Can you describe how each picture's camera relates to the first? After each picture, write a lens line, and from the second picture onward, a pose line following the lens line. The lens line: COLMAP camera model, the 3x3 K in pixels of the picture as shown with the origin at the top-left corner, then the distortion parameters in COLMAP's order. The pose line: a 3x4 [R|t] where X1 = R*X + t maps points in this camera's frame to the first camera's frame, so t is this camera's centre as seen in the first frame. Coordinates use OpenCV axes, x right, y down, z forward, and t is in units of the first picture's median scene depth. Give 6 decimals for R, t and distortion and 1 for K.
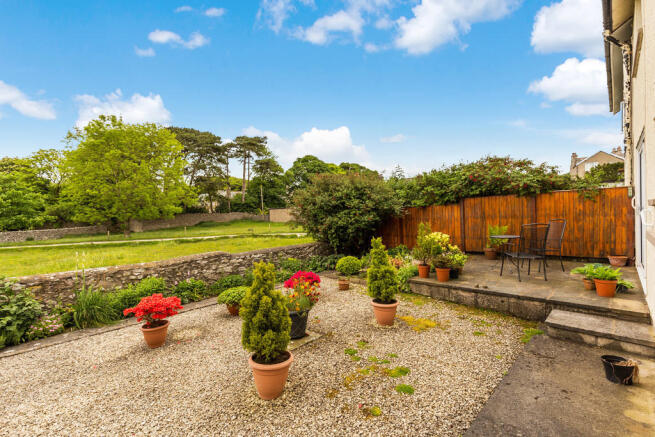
lens RADIAL K [[306.7, 0, 327.3], [0, 306.7, 220.6], [0, 0, 1]] dist [0.015918, -0.000018]
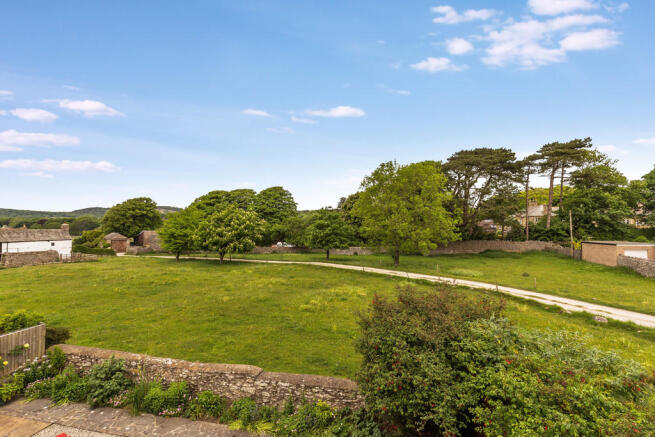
lens RADIAL K [[306.7, 0, 327.0], [0, 306.7, 218.4], [0, 0, 1]] dist [0.015918, -0.000018]
pose [[0.513081, 0.022155, -0.858054, 0.118363], [-0.033323, 0.999427, 0.005880, -0.075139], [0.857693, 0.025576, 0.513526, 0.120920]]
